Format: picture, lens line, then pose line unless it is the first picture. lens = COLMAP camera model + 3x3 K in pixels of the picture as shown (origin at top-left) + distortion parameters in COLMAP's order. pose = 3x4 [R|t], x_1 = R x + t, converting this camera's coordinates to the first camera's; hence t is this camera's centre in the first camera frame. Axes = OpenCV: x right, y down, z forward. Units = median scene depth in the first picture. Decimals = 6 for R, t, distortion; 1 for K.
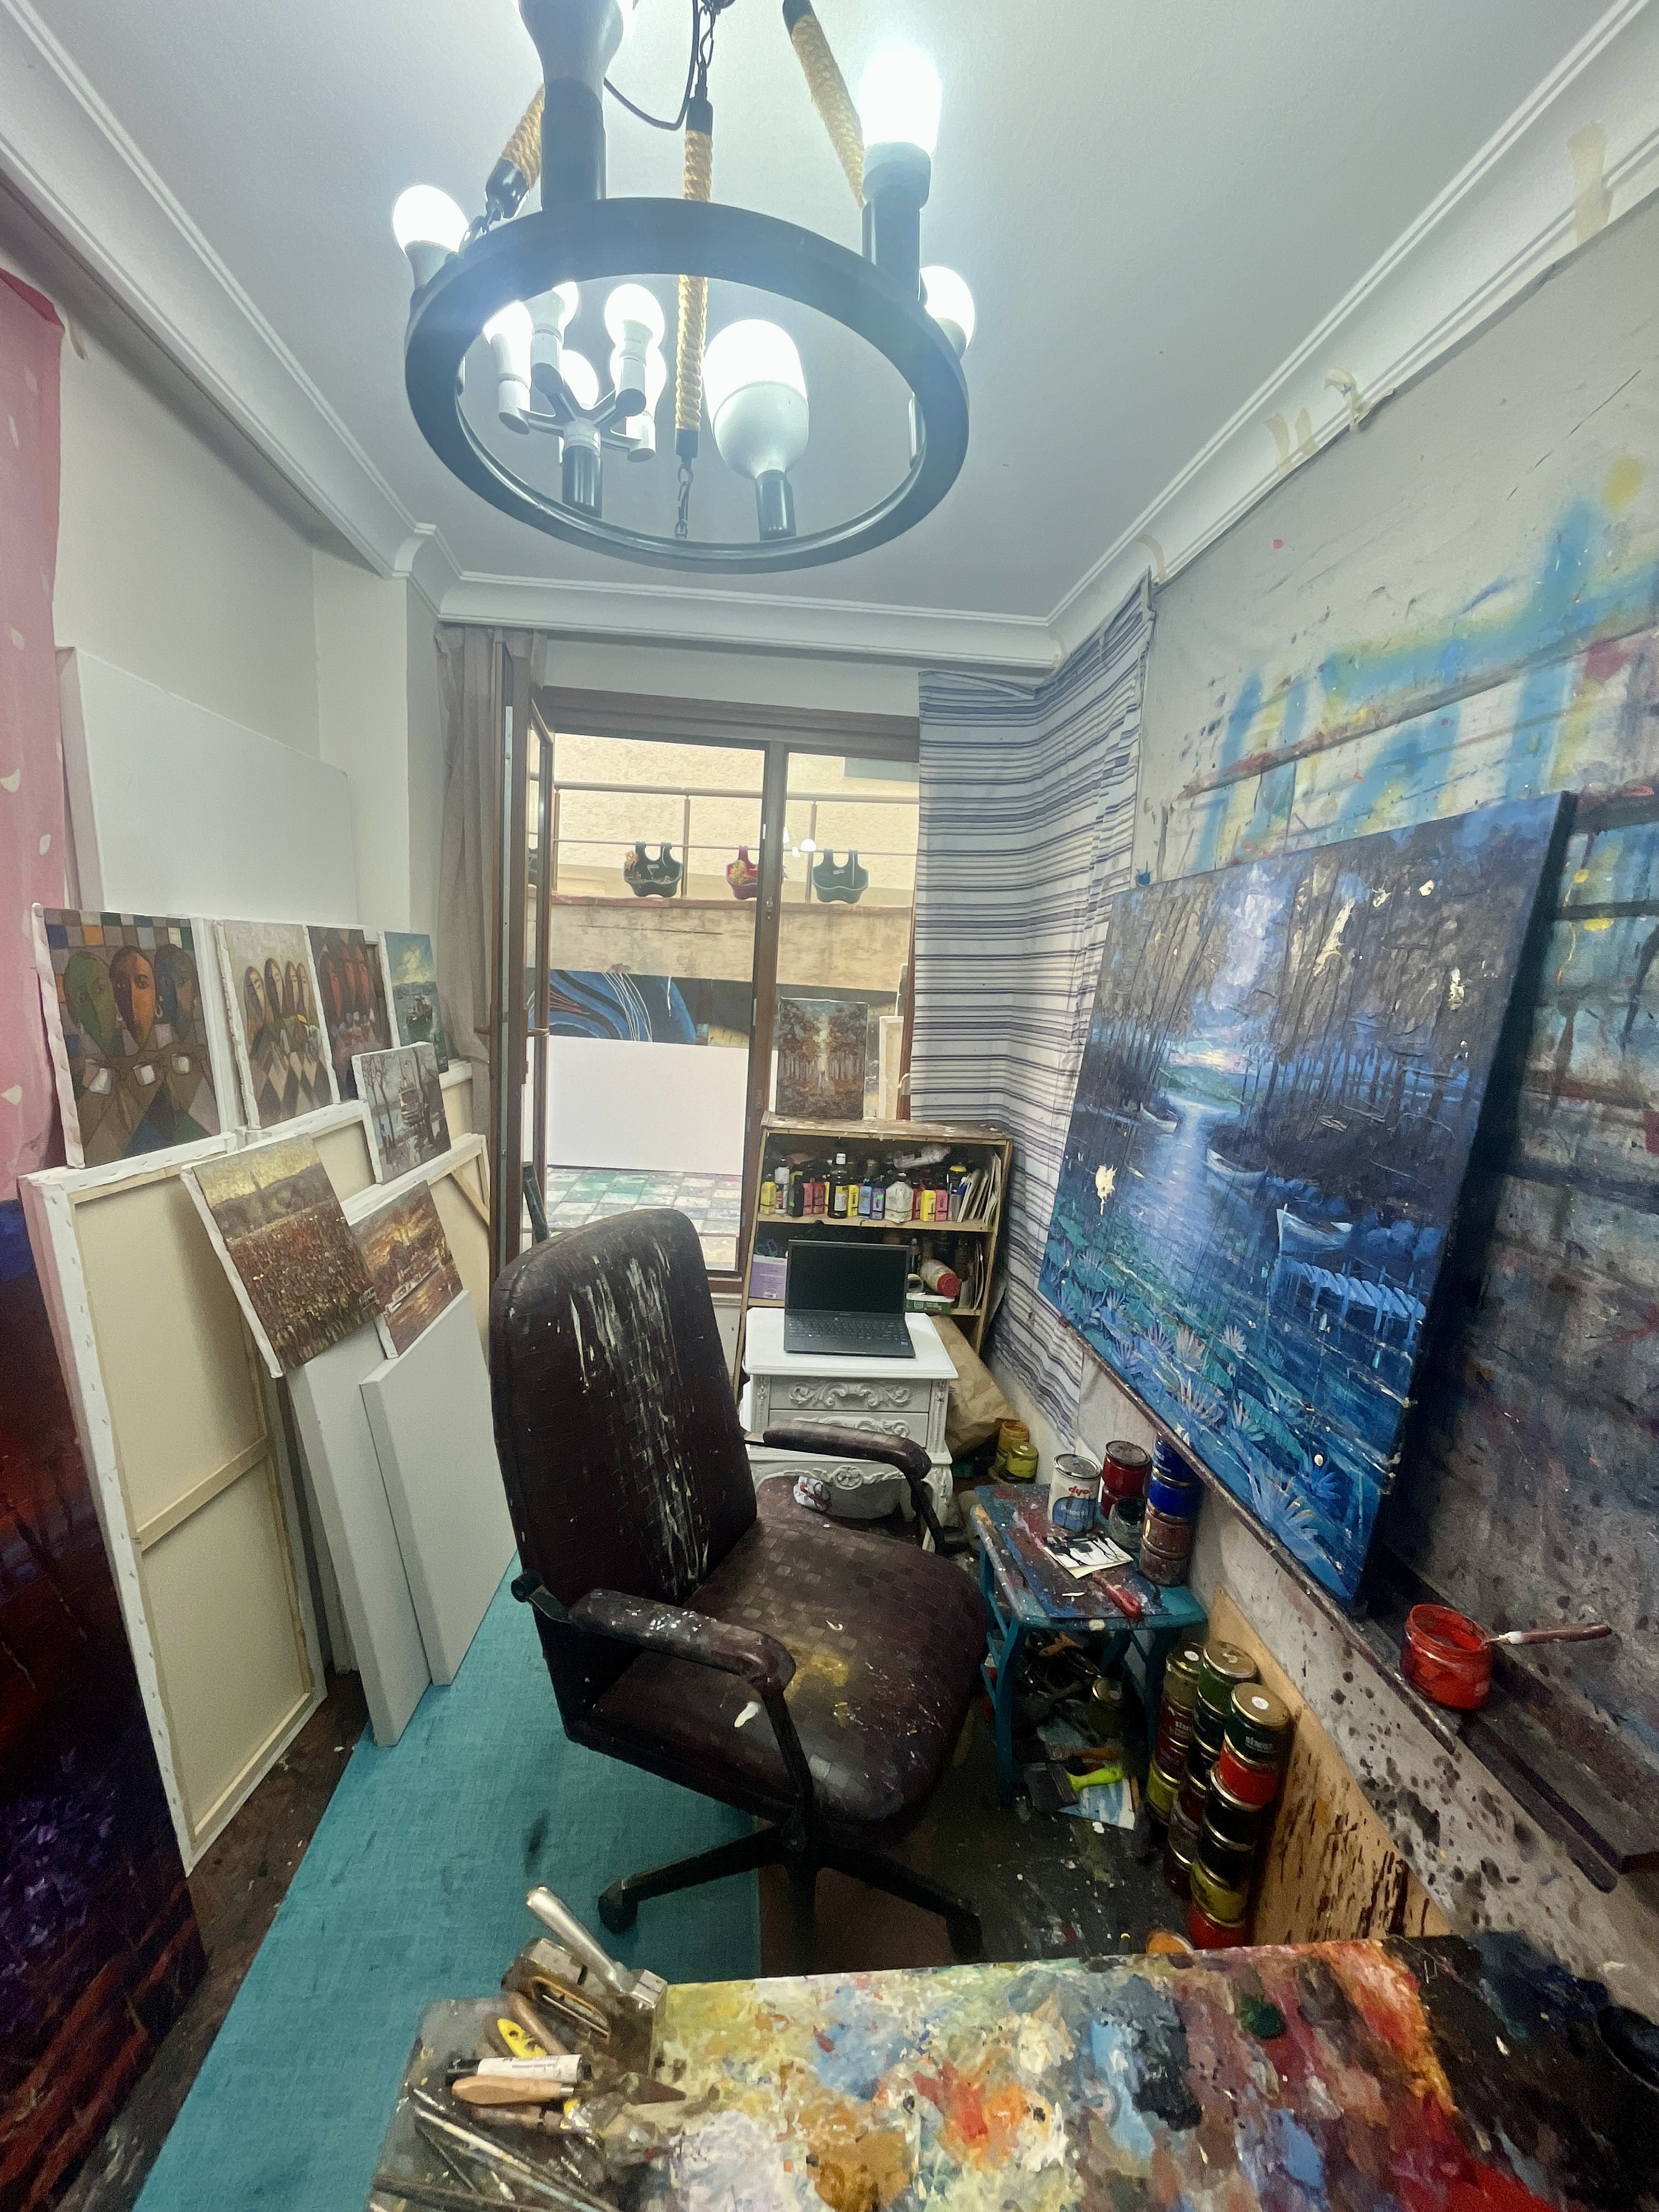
lens RADIAL K [[900.3, 0, 821.5], [0, 900.3, 1103.3], [0, 0, 1]] dist [0.000548, 0.000552]
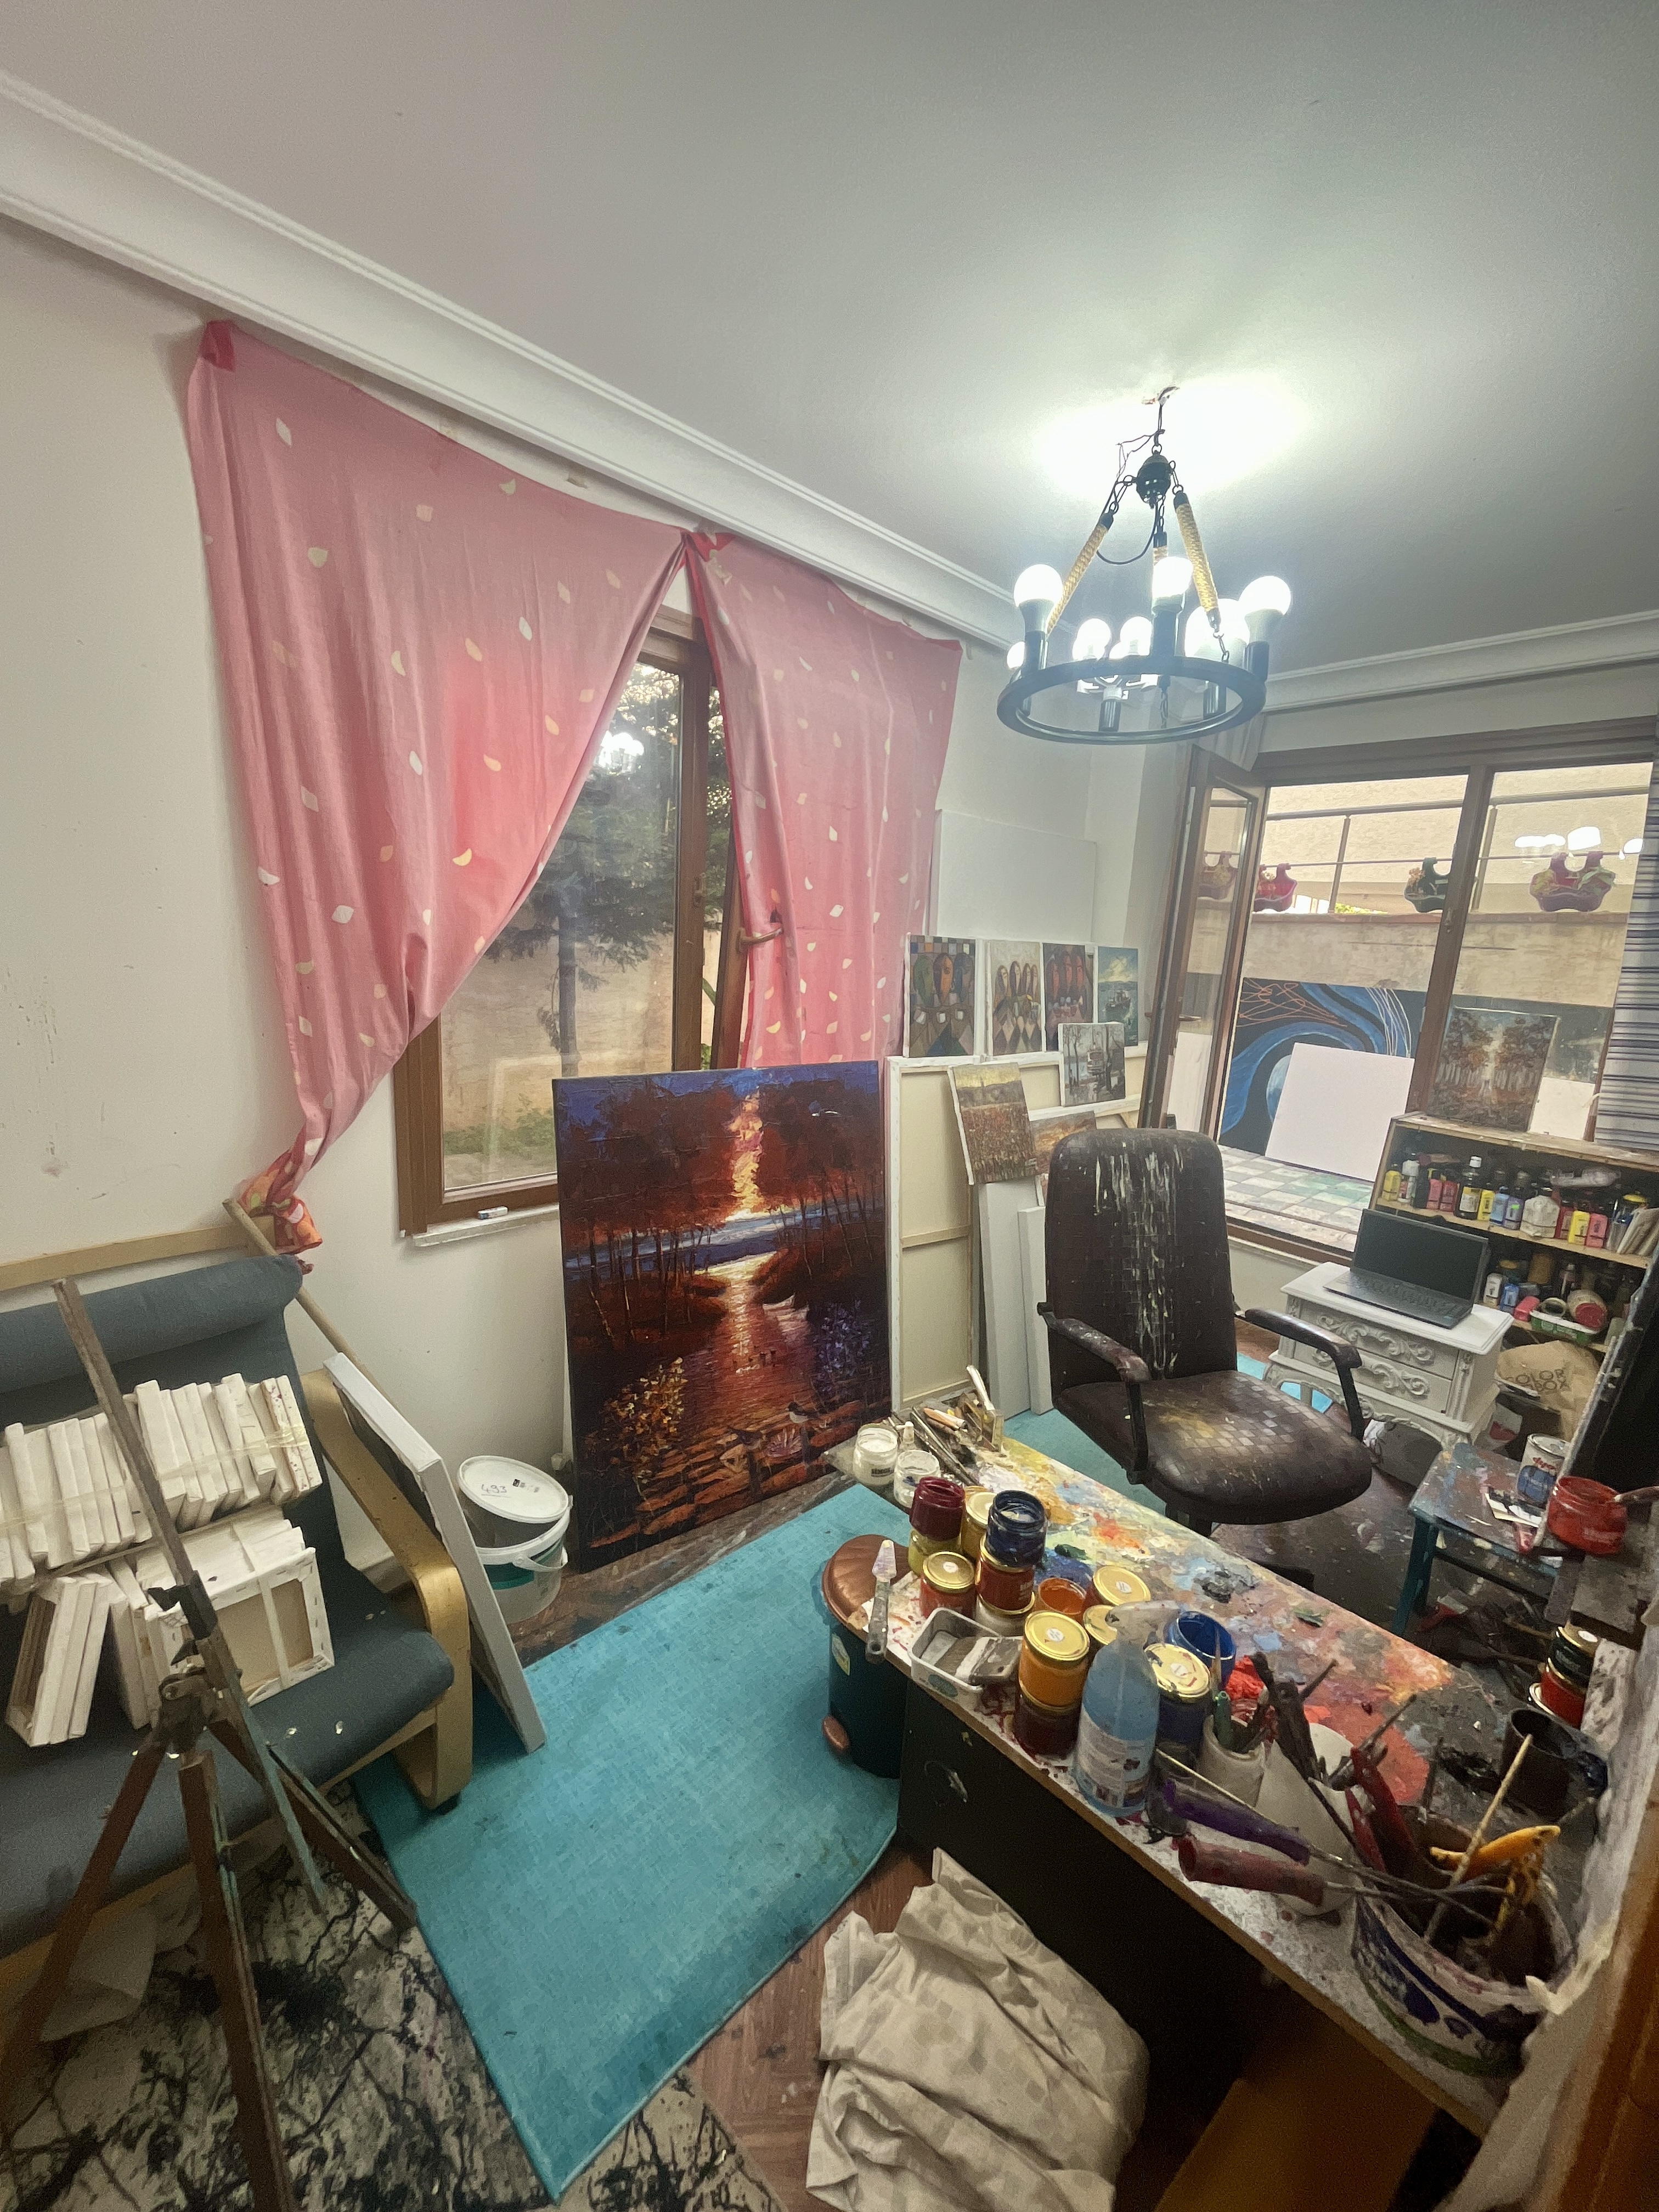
lens RADIAL K [[896.1, 0, 825.8], [0, 896.1, 1101.2], [0, 0, 1]] dist [-0.002065, 0.001089]
pose [[0.626715, 0.123218, -0.769445, 0.418621], [-0.141891, 0.988957, 0.042800, 0.067521], [0.766222, 0.082354, 0.637277, -0.289771]]
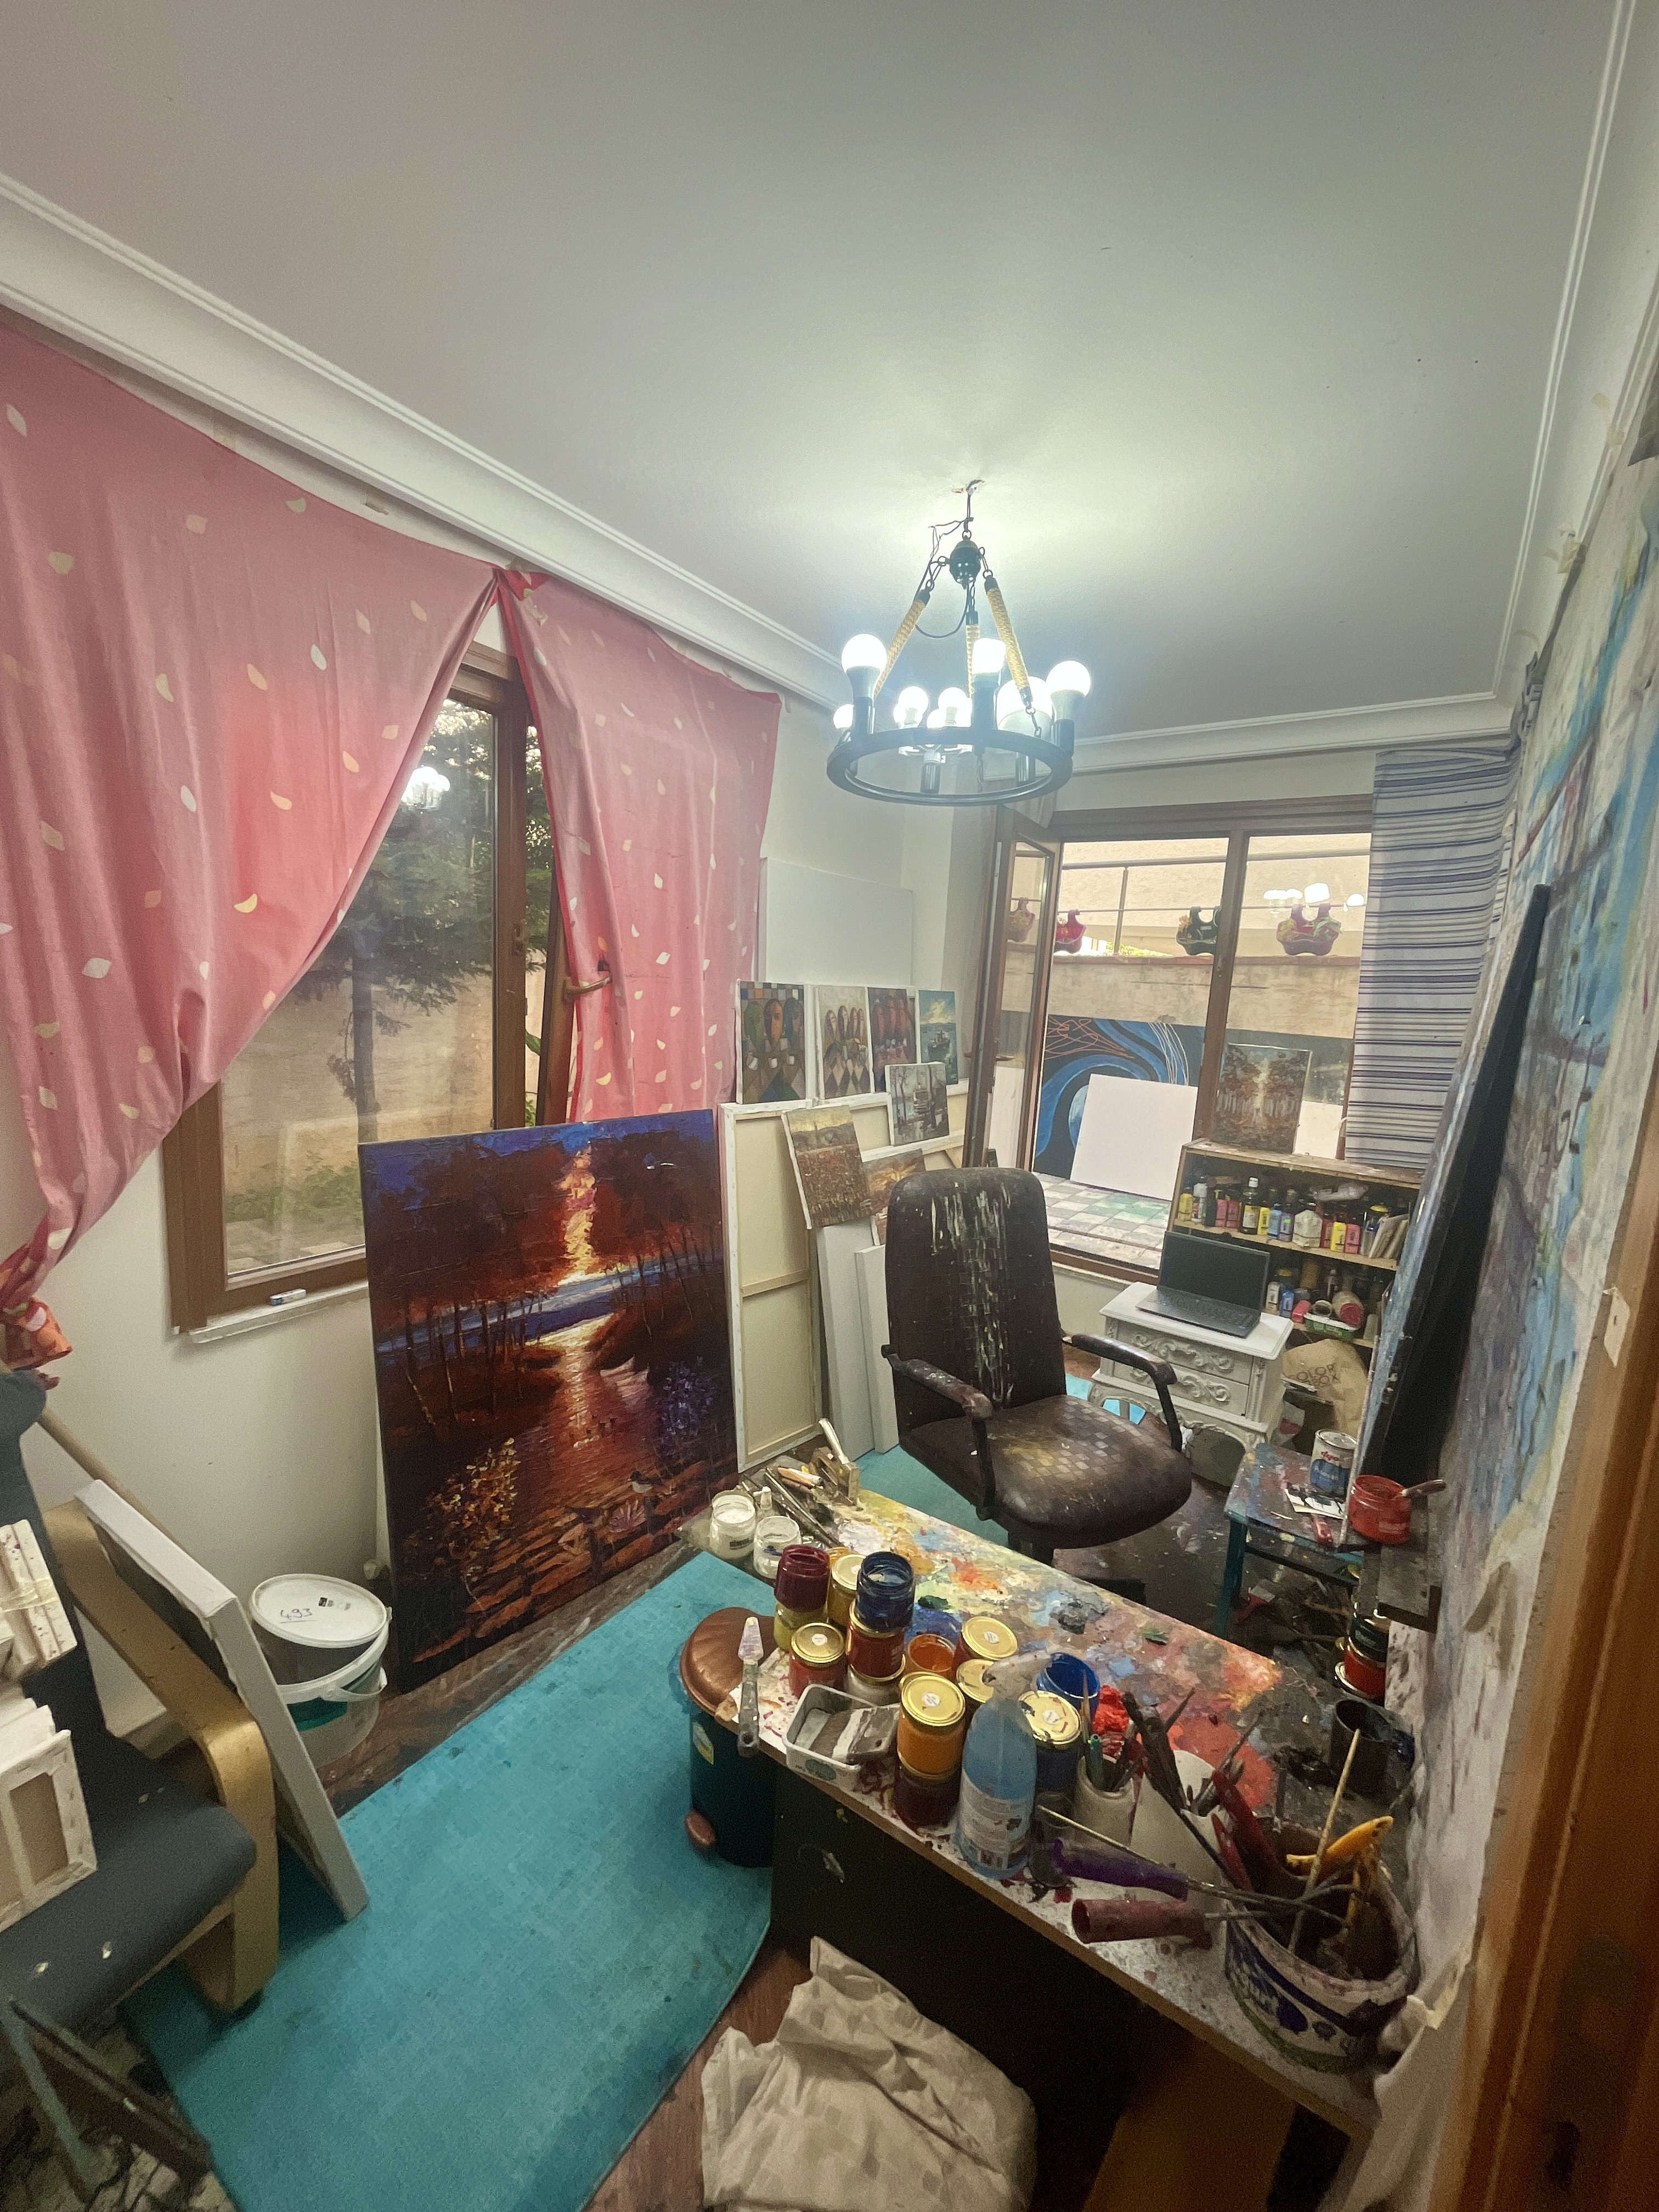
lens RADIAL K [[896.1, 0, 825.8], [0, 896.1, 1101.2], [0, 0, 1]] dist [-0.002065, 0.001089]
pose [[0.771160, 0.073459, -0.632390, 0.393825], [-0.111086, 0.993609, -0.020044, 0.052078], [0.626875, 0.085707, 0.774391, -0.297827]]
